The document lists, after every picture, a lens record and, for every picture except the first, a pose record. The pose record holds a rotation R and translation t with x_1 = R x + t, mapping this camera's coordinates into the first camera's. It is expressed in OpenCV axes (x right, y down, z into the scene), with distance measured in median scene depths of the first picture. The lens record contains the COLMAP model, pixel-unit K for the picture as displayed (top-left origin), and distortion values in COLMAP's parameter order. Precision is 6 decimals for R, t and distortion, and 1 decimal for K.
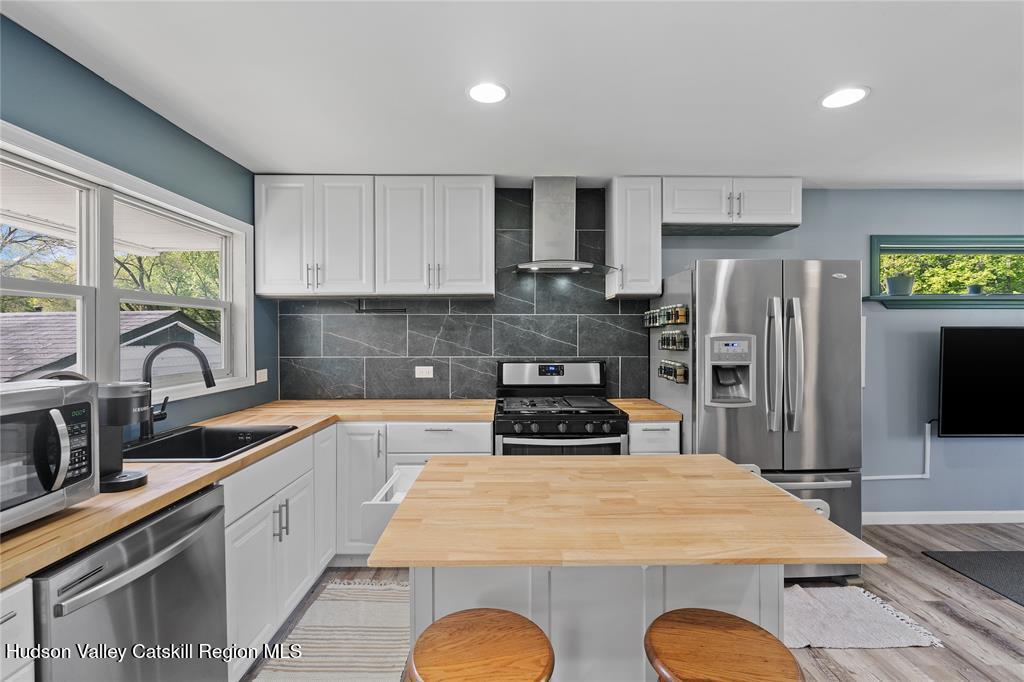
lens RADIAL K [[464.0, 0, 513.2], [0, 464.0, 335.7], [0, 0, 1]] dist [-0.002626, 0.000299]
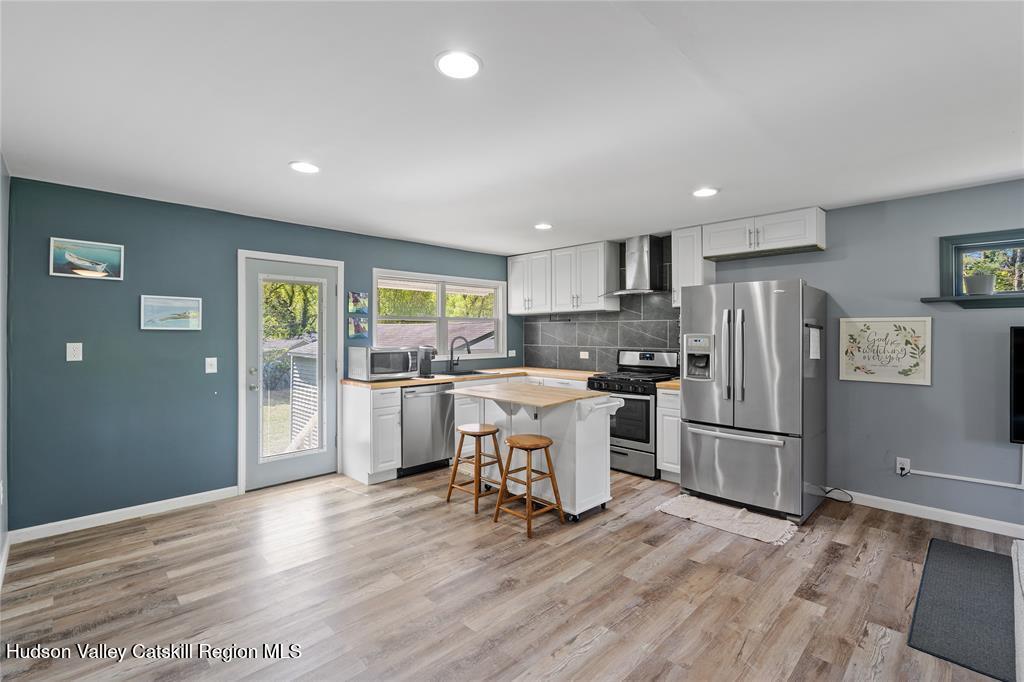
lens RADIAL K [[459.5, 0, 511.7], [0, 459.5, 337.8], [0, 0, 1]] dist [-0.004243, 0.000202]
pose [[0.692580, 0.009571, -0.721278, 0.927904], [-0.002456, 0.999937, 0.010910, -0.004382], [0.721337, -0.005785, 0.692560, -0.413478]]
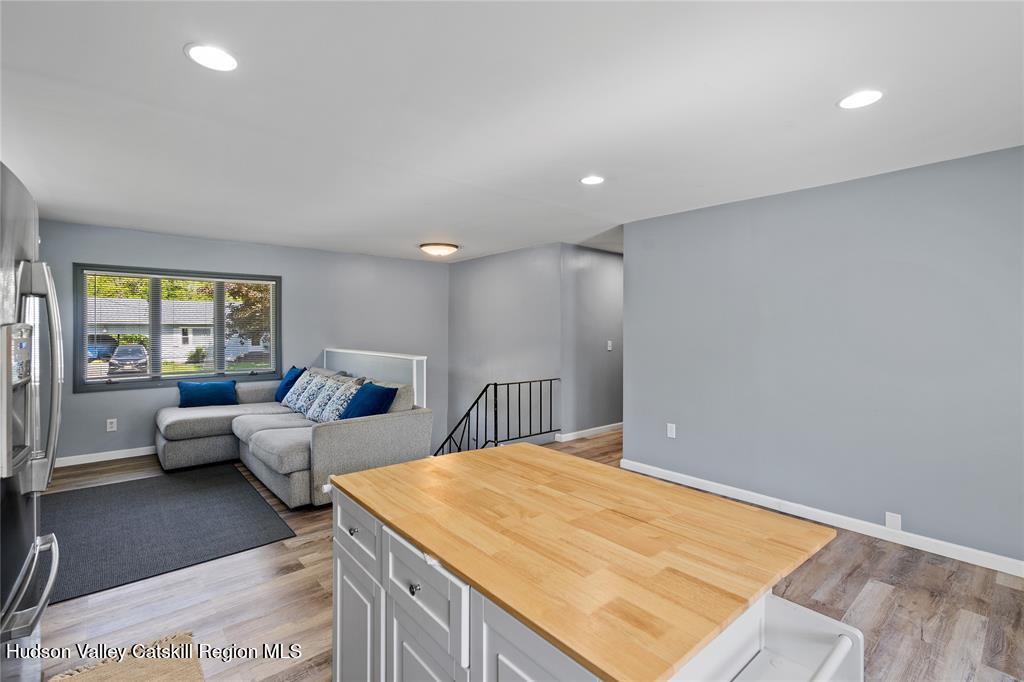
lens RADIAL K [[464.0, 0, 513.2], [0, 464.0, 335.7], [0, 0, 1]] dist [-0.002626, 0.000299]
pose [[-0.646745, -0.009298, 0.762650, -0.211393], [-0.002026, 0.999943, 0.010473, 0.002625], [-0.762704, 0.005228, -0.646727, 0.744097]]
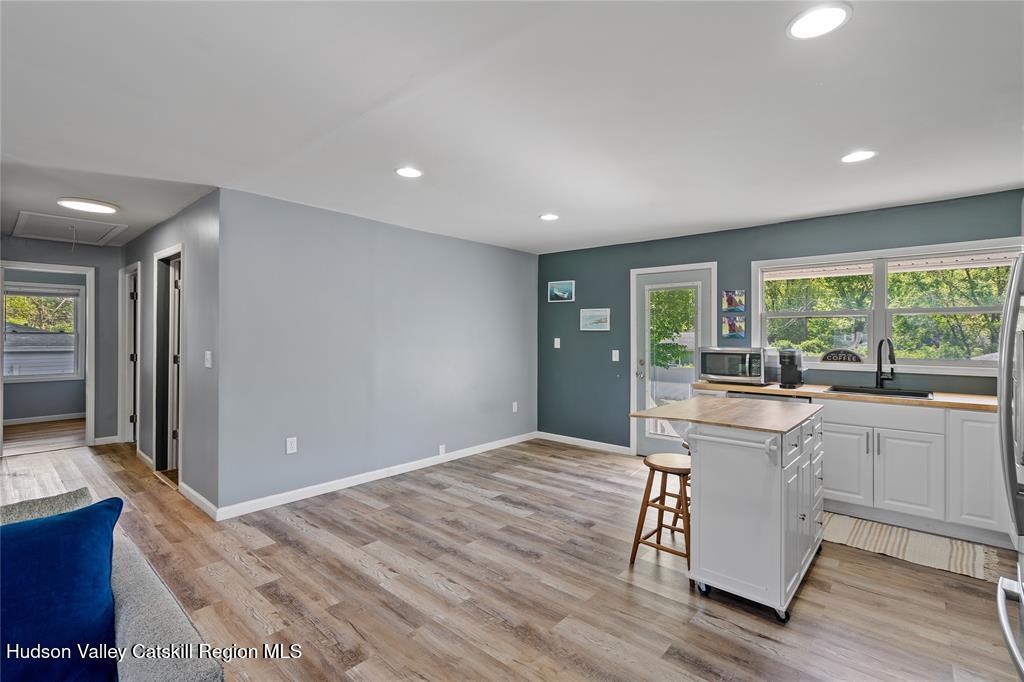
lens RADIAL K [[468.8, 0, 511.4], [0, 468.8, 332.9], [0, 0, 1]] dist [-0.002086, 0.000461]
pose [[-0.666396, -0.001564, -0.745596, 1.065135], [-0.001793, 0.999998, -0.000494, 0.000785], [0.745596, 0.001008, -0.666398, 0.751794]]
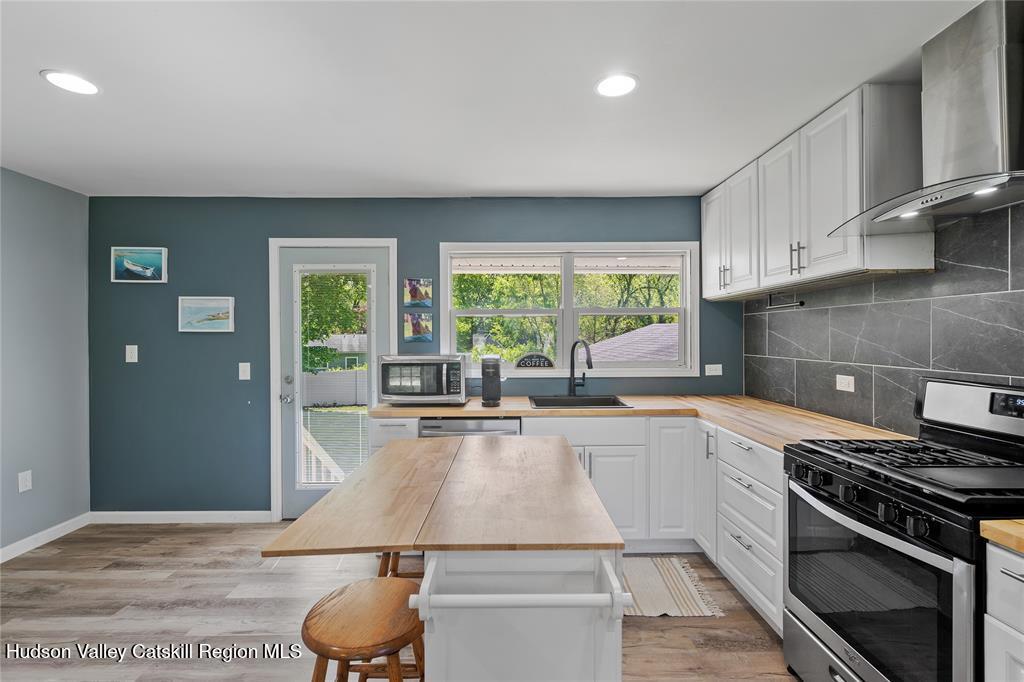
lens RADIAL K [[459.5, 0, 511.7], [0, 459.5, 337.8], [0, 0, 1]] dist [-0.004243, 0.000202]
pose [[-0.000234, 0.006512, -0.999979, 0.583628], [0.003298, 0.999973, 0.006512, -0.000628], [0.999995, -0.003296, -0.000256, 0.507577]]
